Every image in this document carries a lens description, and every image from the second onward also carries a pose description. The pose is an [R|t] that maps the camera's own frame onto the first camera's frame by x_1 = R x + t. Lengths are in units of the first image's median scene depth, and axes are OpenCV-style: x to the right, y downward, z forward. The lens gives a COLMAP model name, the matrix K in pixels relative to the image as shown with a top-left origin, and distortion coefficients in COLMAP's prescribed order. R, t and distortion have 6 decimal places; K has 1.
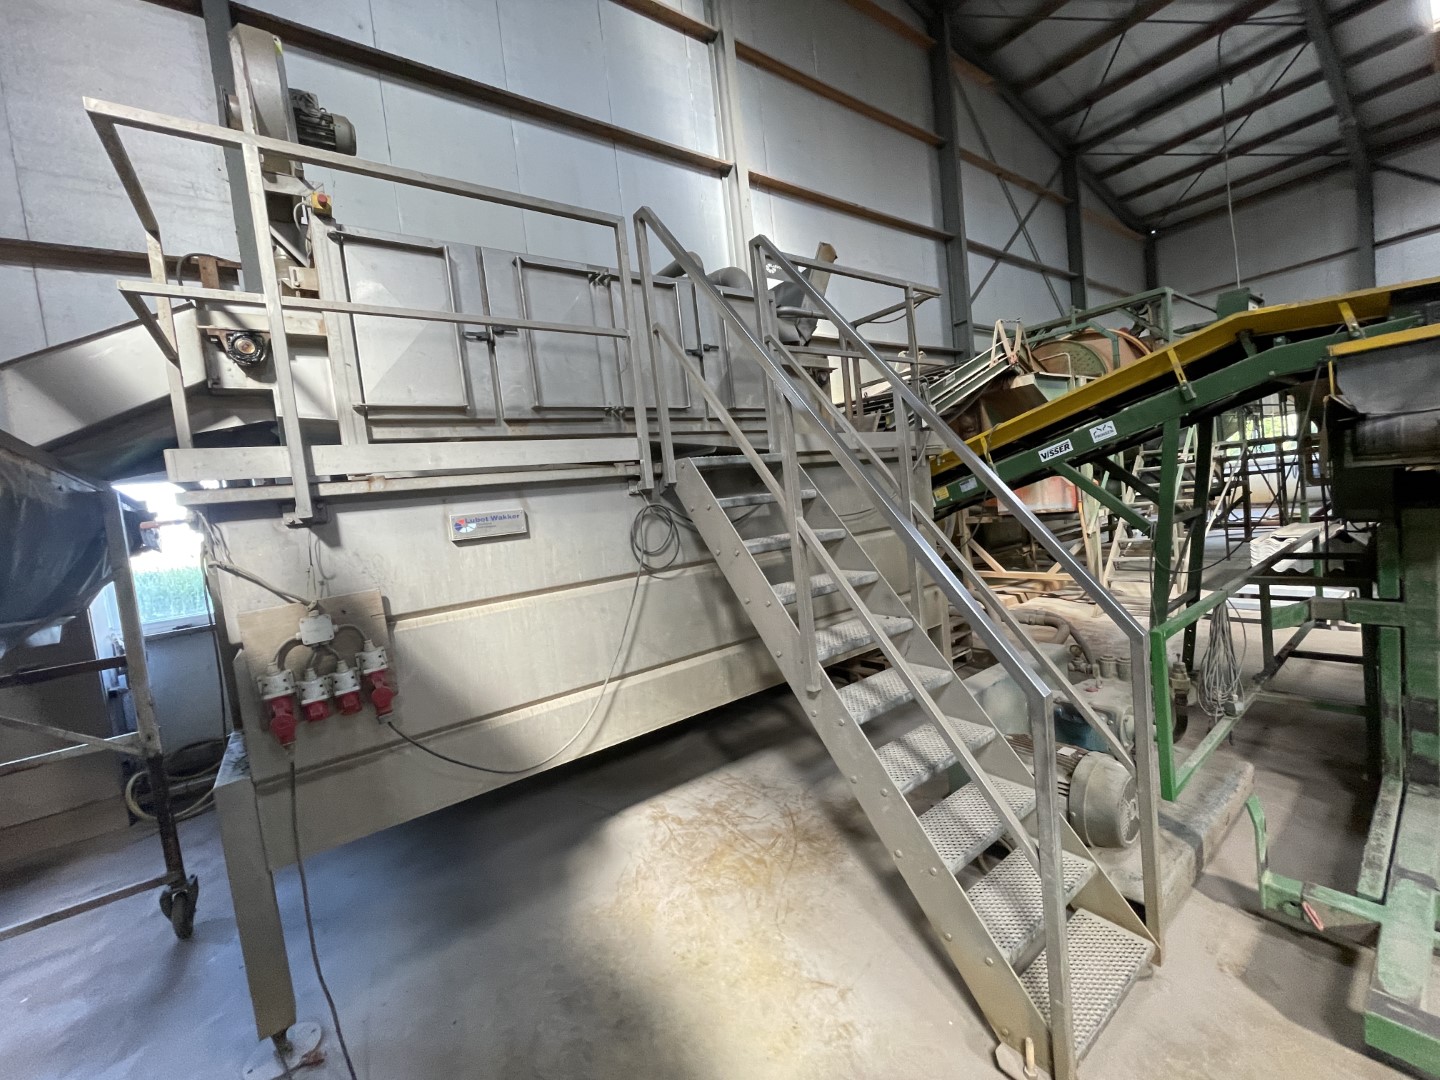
lens RADIAL K [[574.2, 0, 728.6], [0, 574.2, 535.6], [0, 0, 1]] dist [-0.008148, 0.001156]
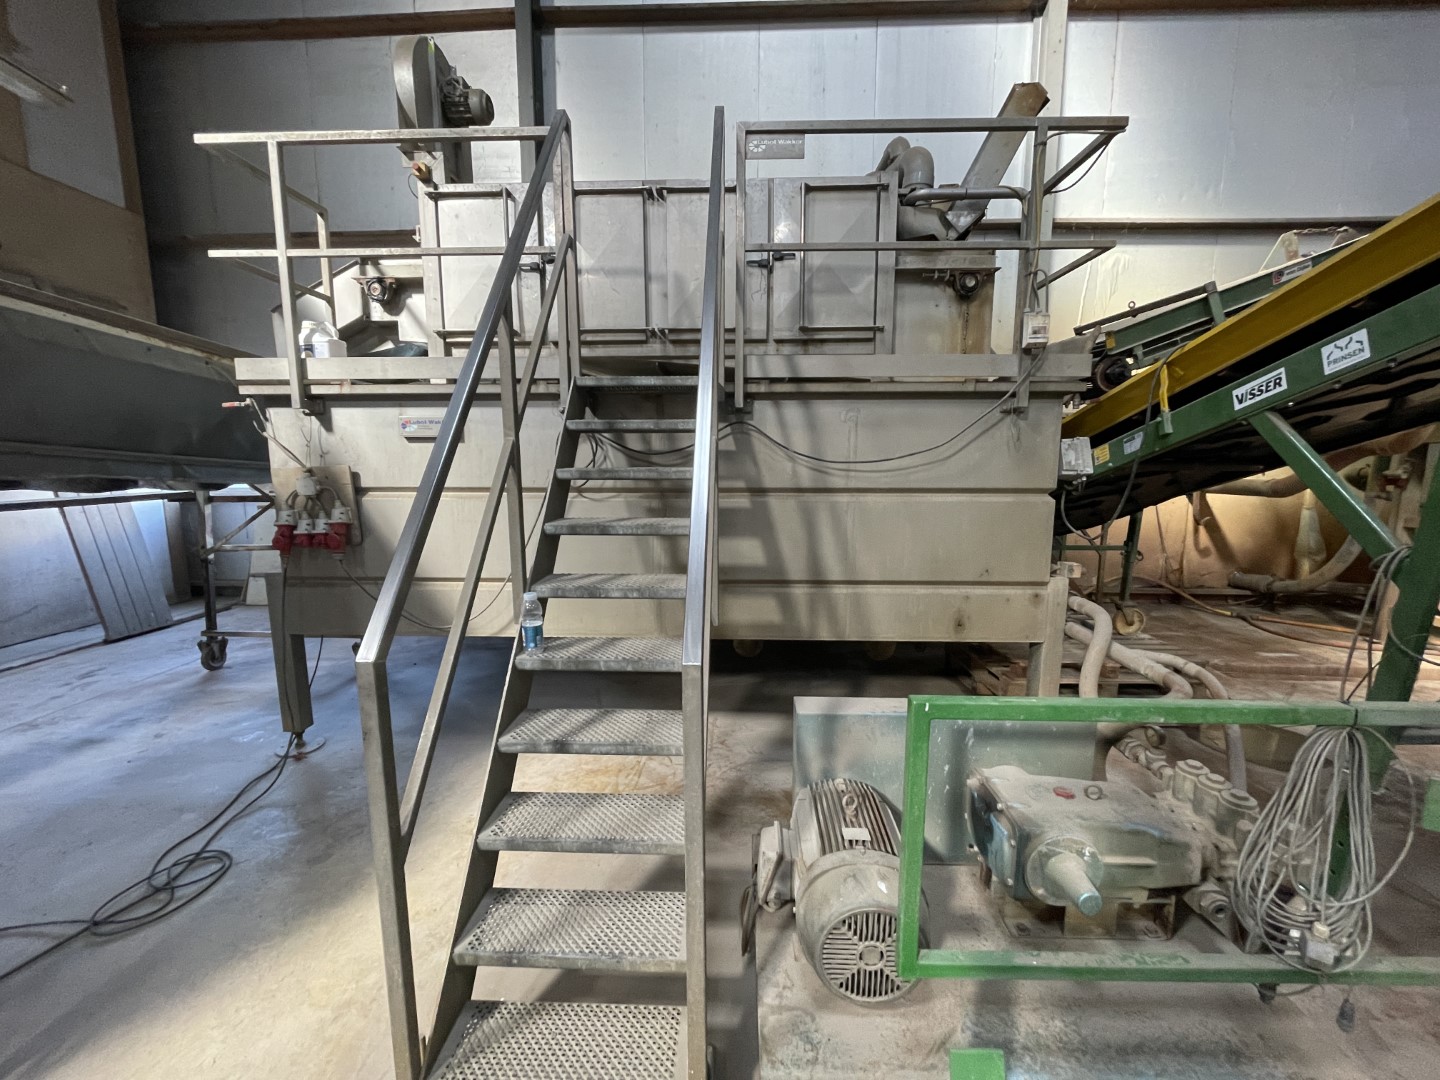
lens RADIAL K [[574.2, 0, 726.1], [0, 574.2, 537.1], [0, 0, 1]] dist [-0.008148, 0.001156]
pose [[0.777277, 0.188900, -0.600131, 0.513341], [-0.122520, 0.981048, 0.150113, -0.030108], [0.617114, -0.043152, 0.785690, 0.252313]]
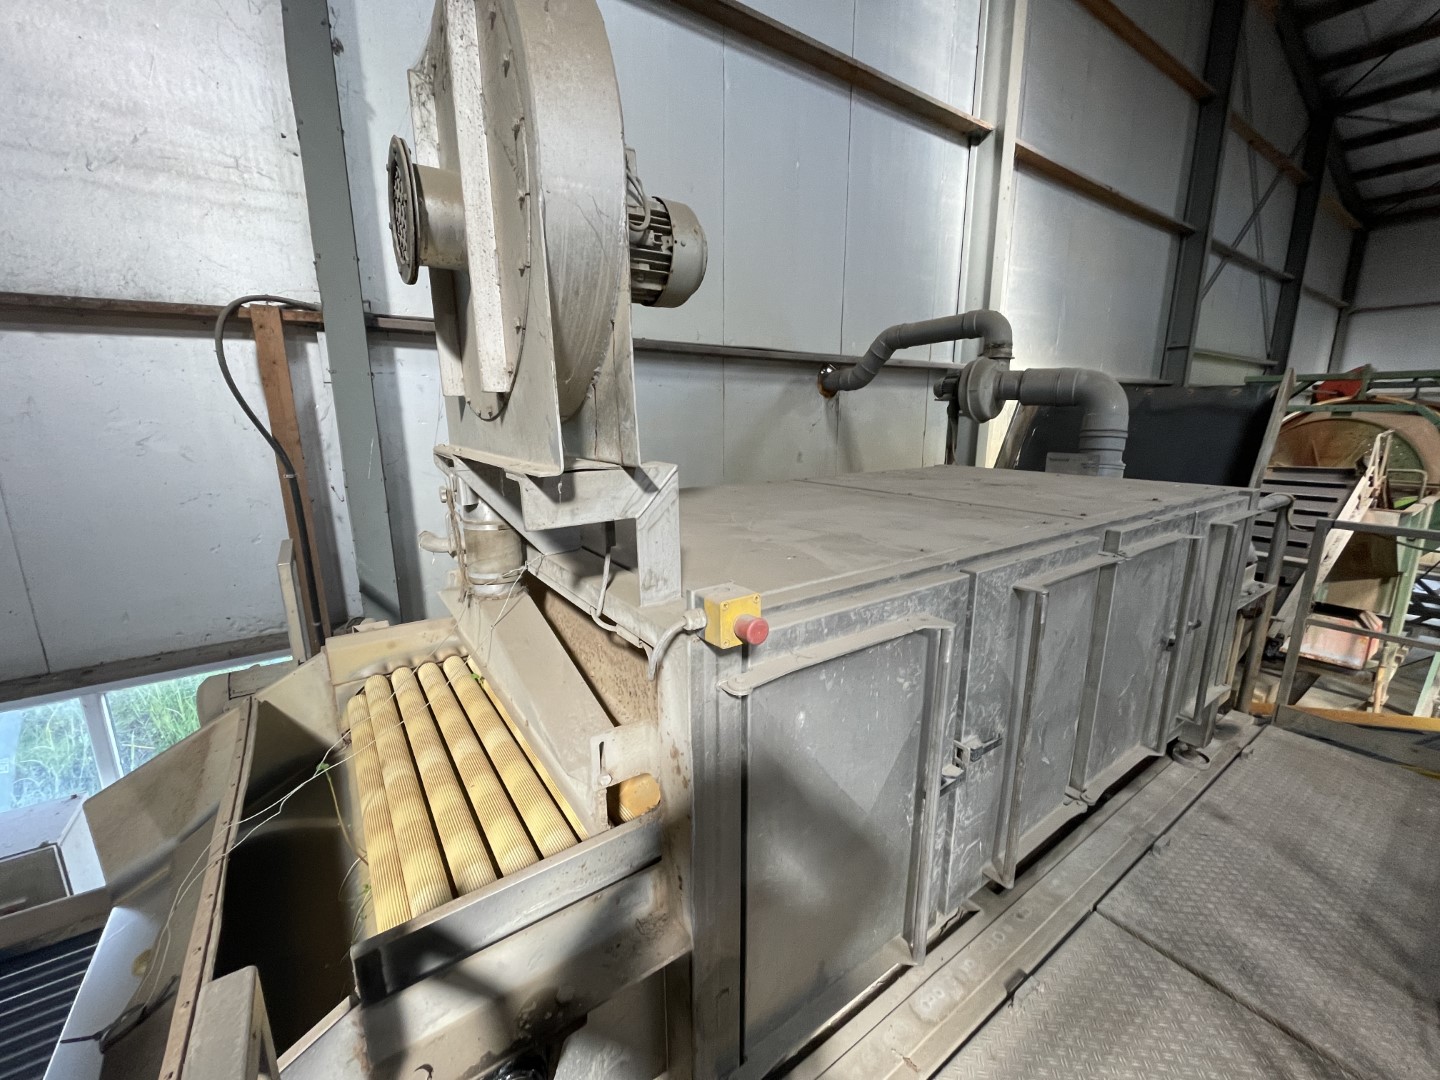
lens RADIAL K [[574.2, 0, 731.2], [0, 574.2, 541.4], [0, 0, 1]] dist [-0.008148, 0.001156]
pose [[0.993829, 0.110758, -0.005996, -0.487991], [-0.108600, 0.982619, 0.150549, -0.455354], [0.022567, -0.148969, 0.988584, 0.473287]]
